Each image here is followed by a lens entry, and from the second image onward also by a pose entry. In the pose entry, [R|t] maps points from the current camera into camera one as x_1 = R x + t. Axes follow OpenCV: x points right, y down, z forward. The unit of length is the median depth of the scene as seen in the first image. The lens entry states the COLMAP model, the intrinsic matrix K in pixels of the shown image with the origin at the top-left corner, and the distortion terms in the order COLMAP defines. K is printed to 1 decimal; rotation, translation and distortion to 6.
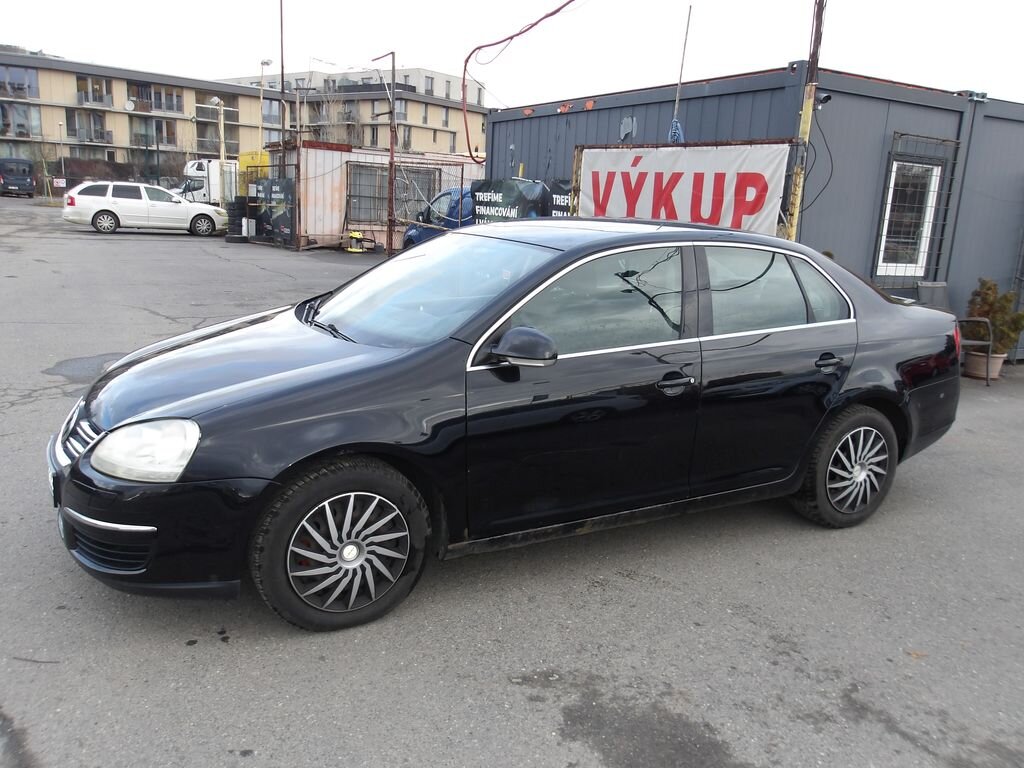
lens RADIAL K [[847.1, 0, 502.2], [0, 847.1, 378.9], [0, 0, 1]] dist [-0.020695, 0.040055]
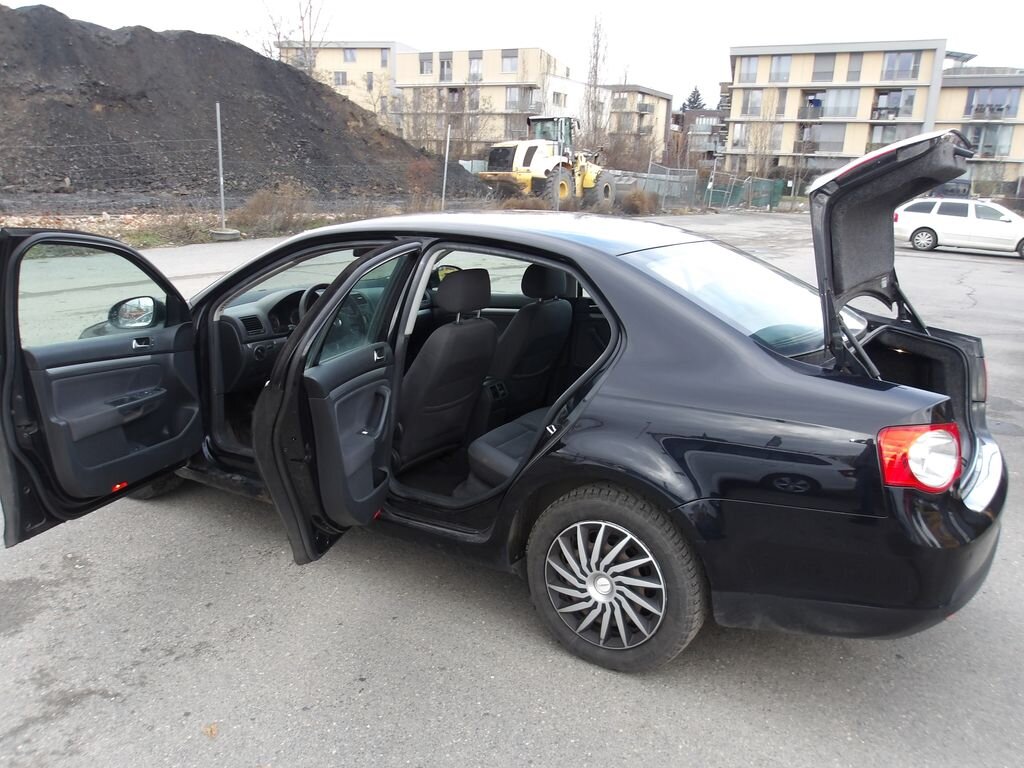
lens RADIAL K [[841.4, 0, 512.0], [0, 841.4, 378.0], [0, 0, 1]] dist [0.032651, -0.003028]
pose [[0.508008, 0.180961, -0.842129, 0.436698], [-0.203832, 0.975169, 0.086589, -0.045993], [0.836888, 0.127665, 0.532279, 0.264316]]
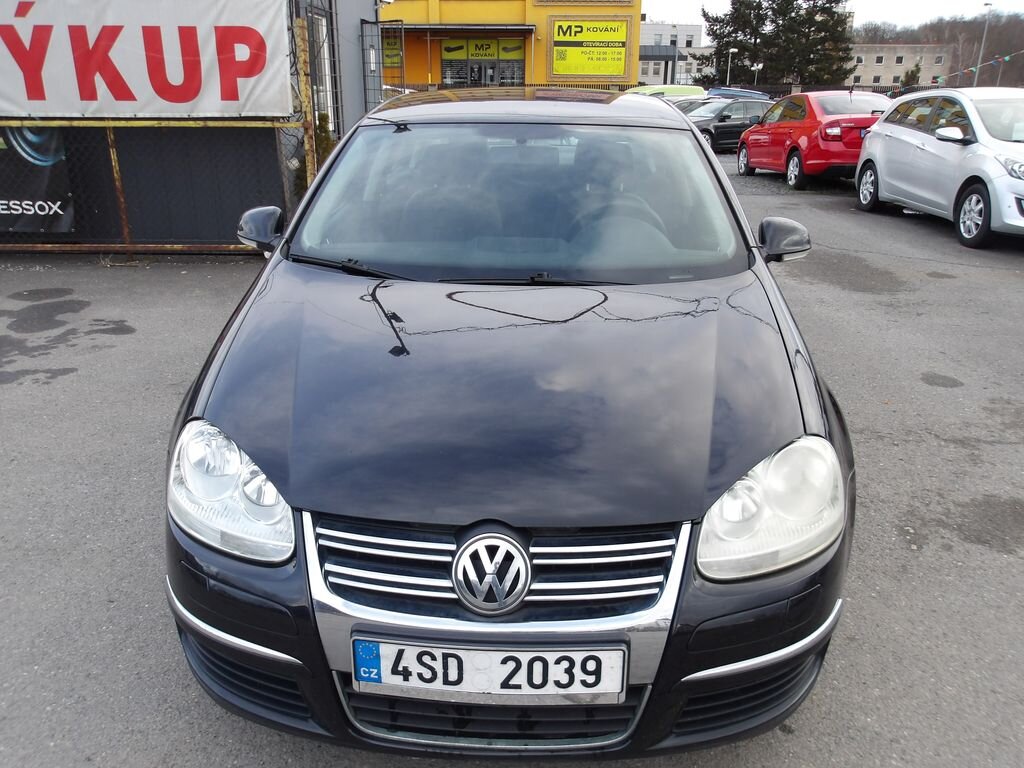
lens RADIAL K [[856.5, 0, 512.0], [0, 856.5, 384.0], [0, 0, 1]] dist [0.008098, 0.003100]
pose [[0.521350, -0.334693, 0.784968, -0.309294], [0.205253, 0.942052, 0.265349, -0.065757], [-0.828291, 0.022777, 0.559835, 0.252095]]
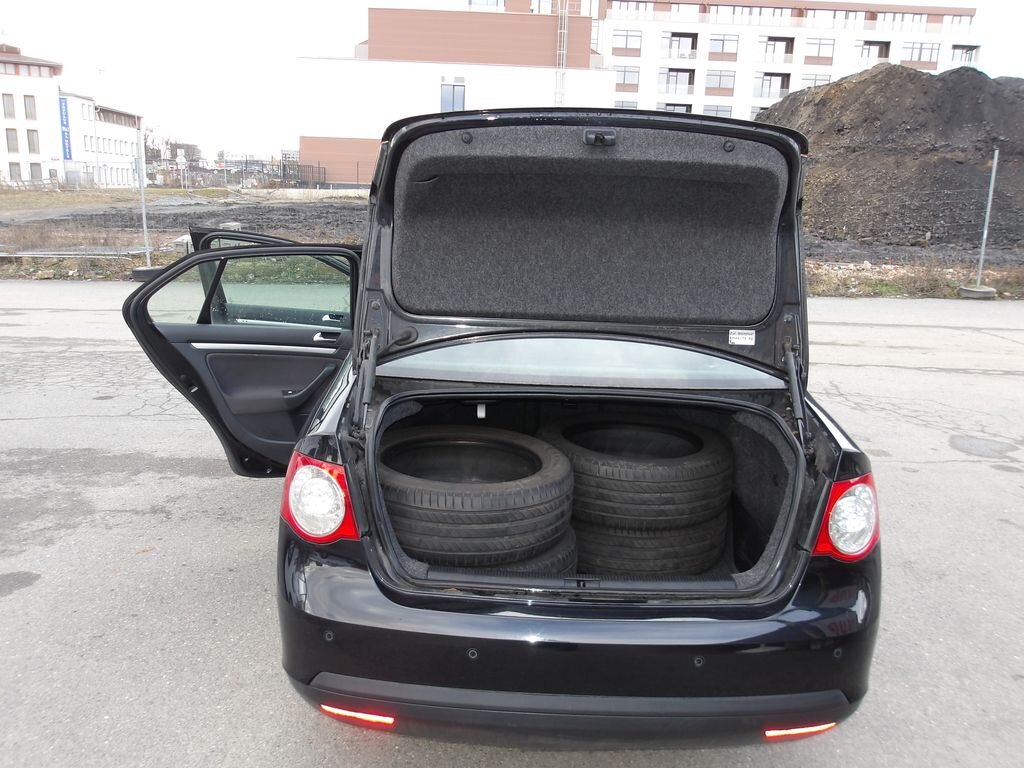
lens RADIAL K [[856.5, 0, 512.0], [0, 856.5, 384.0], [0, 0, 1]] dist [0.008098, 0.003100]
pose [[-0.456741, 0.134713, -0.879341, 0.451763], [-0.260207, 0.925007, 0.276864, -0.130520], [0.850694, 0.355266, -0.387436, 0.637228]]
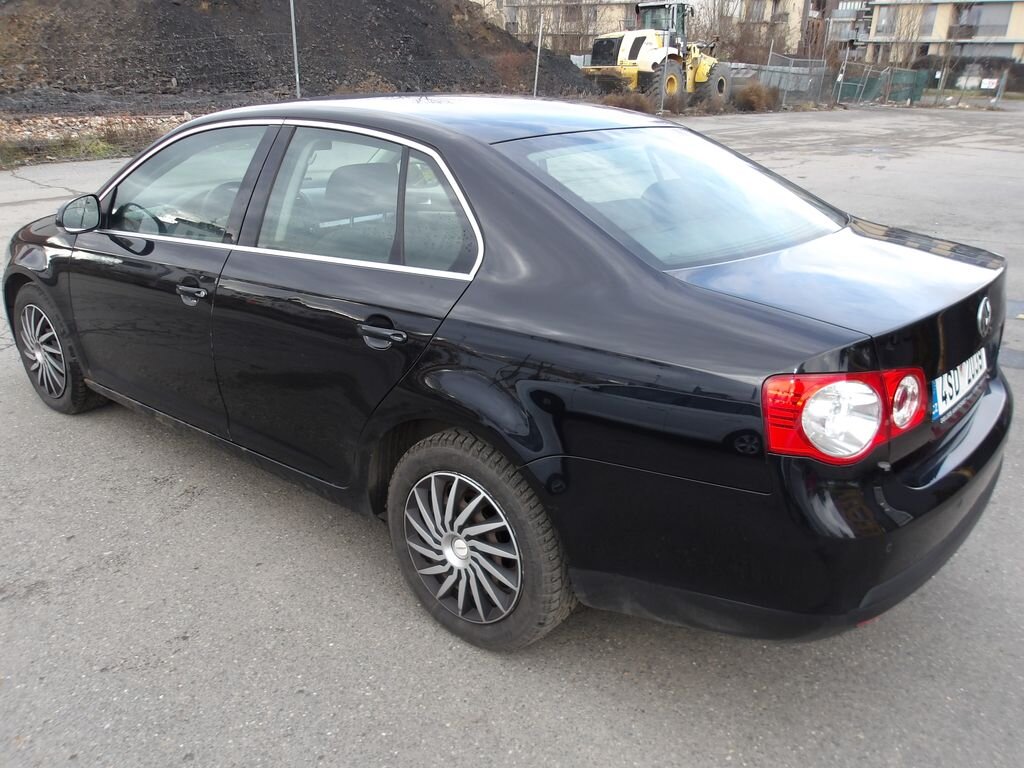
lens RADIAL K [[841.4, 0, 512.0], [0, 841.4, 378.0], [0, 0, 1]] dist [0.032651, -0.003028]
pose [[0.385783, 0.288373, -0.876363, 0.423441], [-0.209261, 0.952488, 0.221304, -0.062440], [0.898544, 0.098013, 0.427799, 0.369220]]
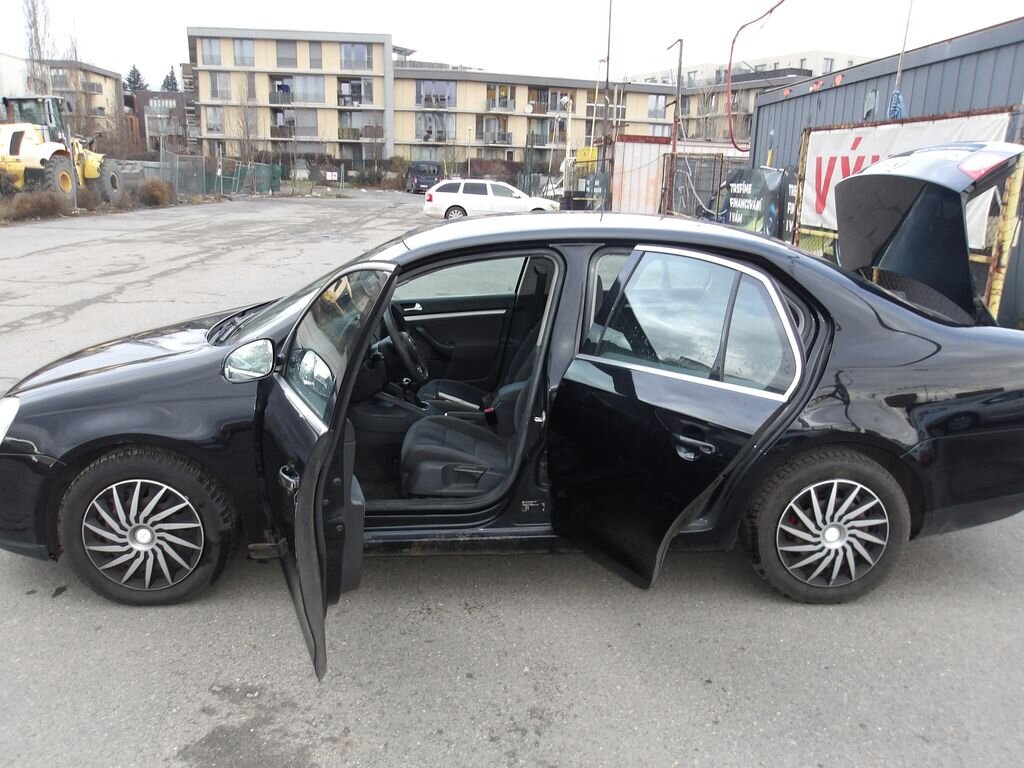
lens RADIAL K [[844.9, 0, 512.0], [0, 844.9, 384.0], [0, 0, 1]] dist [-0.013946, 0.043898]
pose [[0.904743, 0.075134, -0.419280, 0.221743], [-0.068862, 0.997172, 0.030097, -0.015927], [0.420355, 0.001643, 0.907358, 0.077452]]
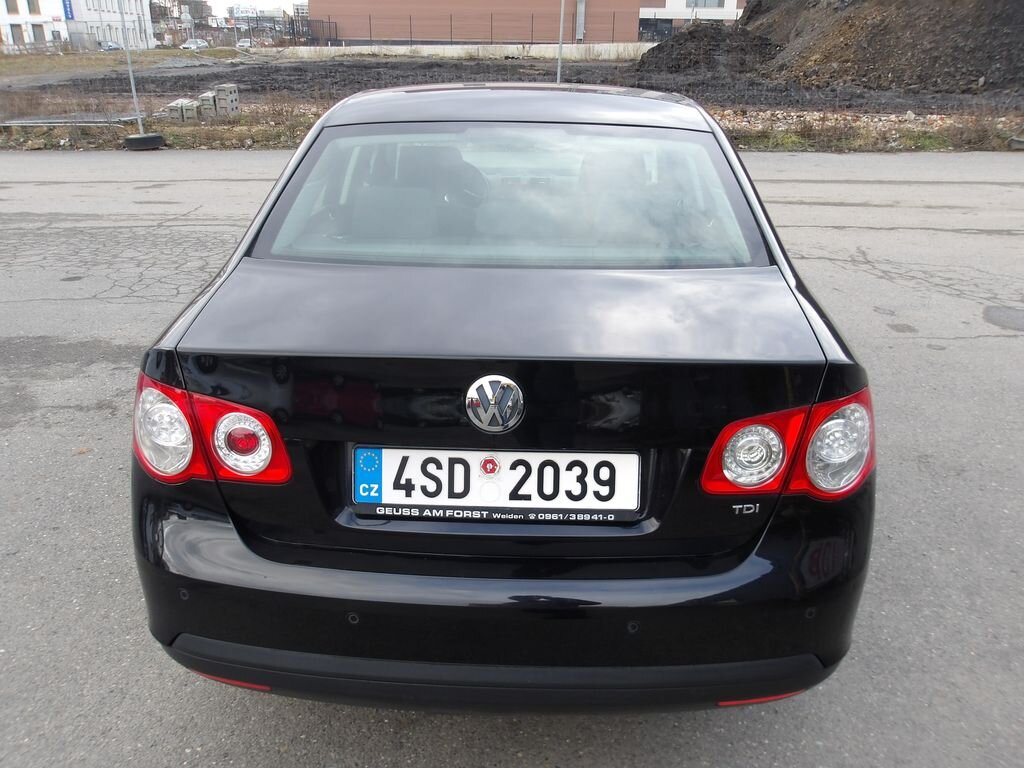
lens RADIAL K [[849.7, 0, 507.1], [0, 849.7, 390.1], [0, 0, 1]] dist [0.014391, 0.005116]
pose [[-0.488556, 0.280349, -0.826267, 0.390965], [-0.234853, 0.869776, 0.433975, -0.129155], [0.840332, 0.406072, -0.359093, 0.639460]]
